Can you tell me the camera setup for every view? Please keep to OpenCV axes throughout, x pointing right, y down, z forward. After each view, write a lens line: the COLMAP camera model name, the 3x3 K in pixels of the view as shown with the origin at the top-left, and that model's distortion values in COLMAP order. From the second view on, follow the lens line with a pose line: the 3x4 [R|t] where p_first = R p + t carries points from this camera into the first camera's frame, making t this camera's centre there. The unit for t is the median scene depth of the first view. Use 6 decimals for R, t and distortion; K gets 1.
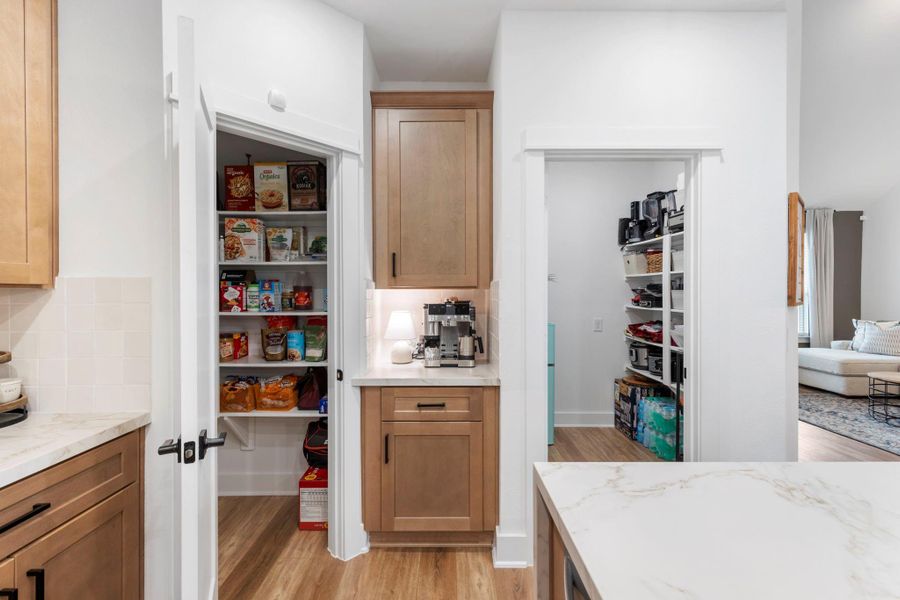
lens RADIAL K [[406.0, 0, 448.2], [0, 406.0, 296.4], [0, 0, 1]] dist [0.001837, -0.000608]
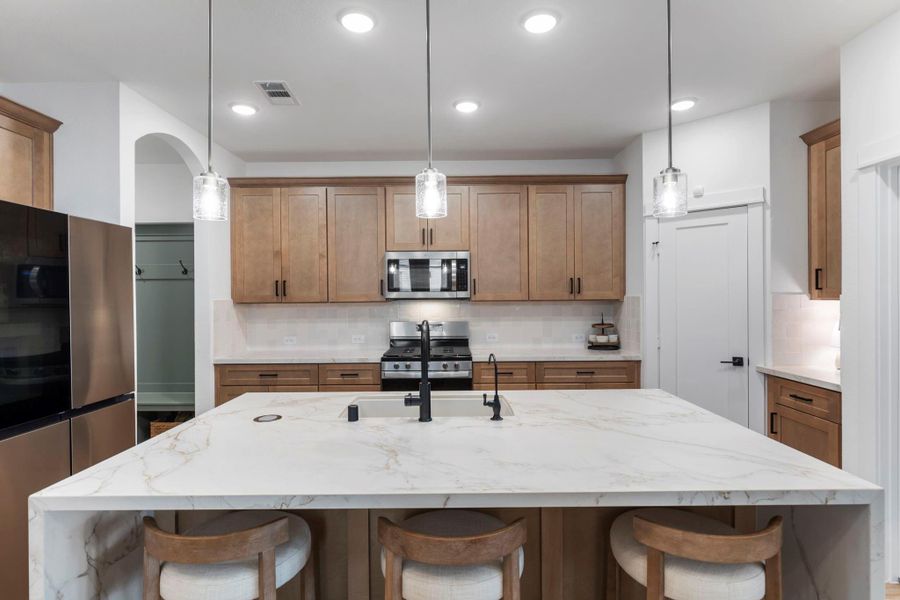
lens RADIAL K [[452.2, 0, 450.0], [0, 452.2, 300.0], [0, 0, 1]] dist [-0.004286, -0.000809]
pose [[-0.008539, 0.011689, -0.999895, 1.162686], [0.001178, 0.999931, 0.011680, -0.036354], [0.999963, -0.001078, -0.008553, -0.029841]]
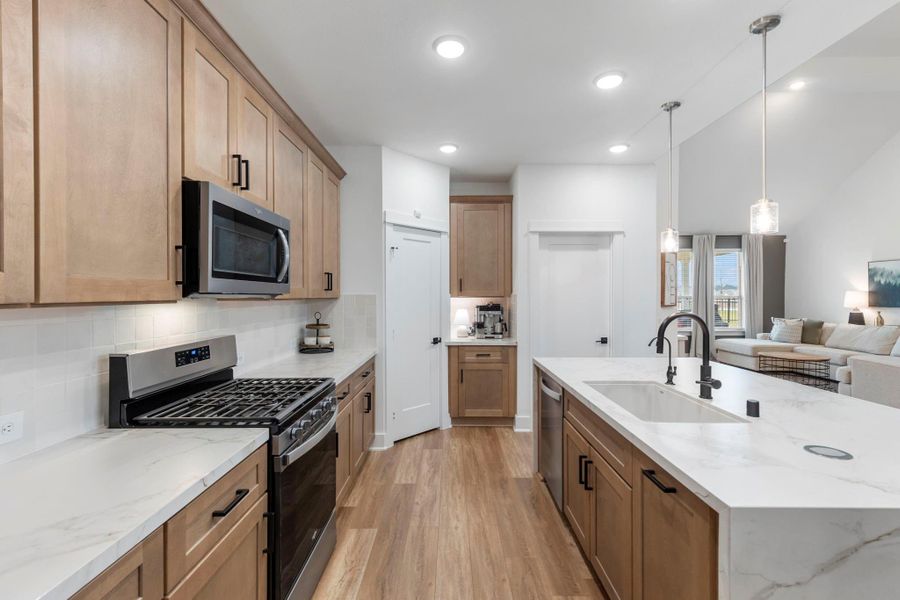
lens RADIAL K [[406.0, 0, 448.2], [0, 406.0, 296.4], [0, 0, 1]] dist [0.001837, -0.000608]
pose [[0.999969, 0.001381, -0.007791, -0.181586], [-0.001413, 0.999991, -0.004084, -0.015914], [0.007785, 0.004095, 0.999961, -0.934410]]
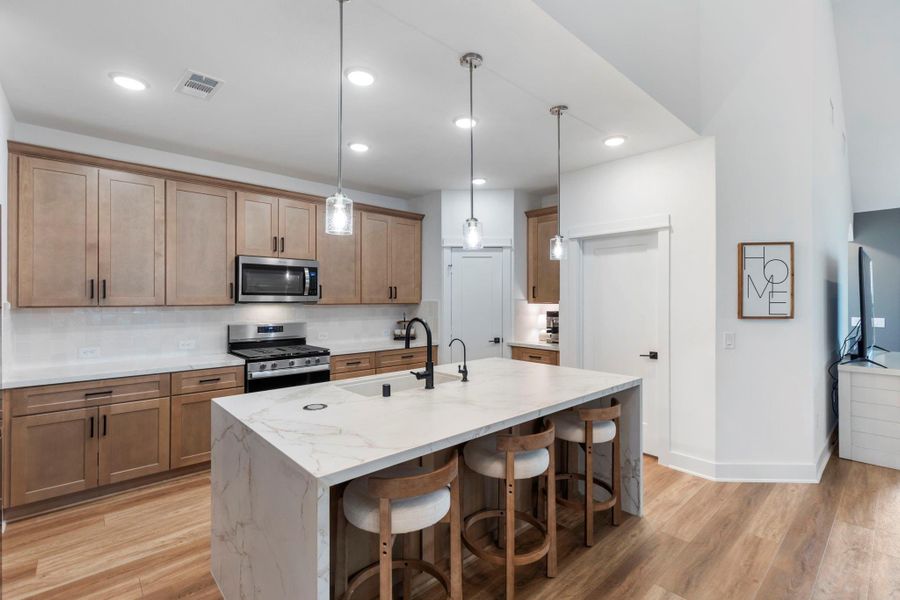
lens RADIAL K [[406.0, 0, 448.2], [0, 406.0, 296.4], [0, 0, 1]] dist [0.001837, -0.000608]
pose [[0.665592, -0.003356, -0.746308, 1.150068], [-0.006683, 0.999923, -0.010456, -0.031476], [0.746286, 0.011947, 0.665518, -0.735867]]
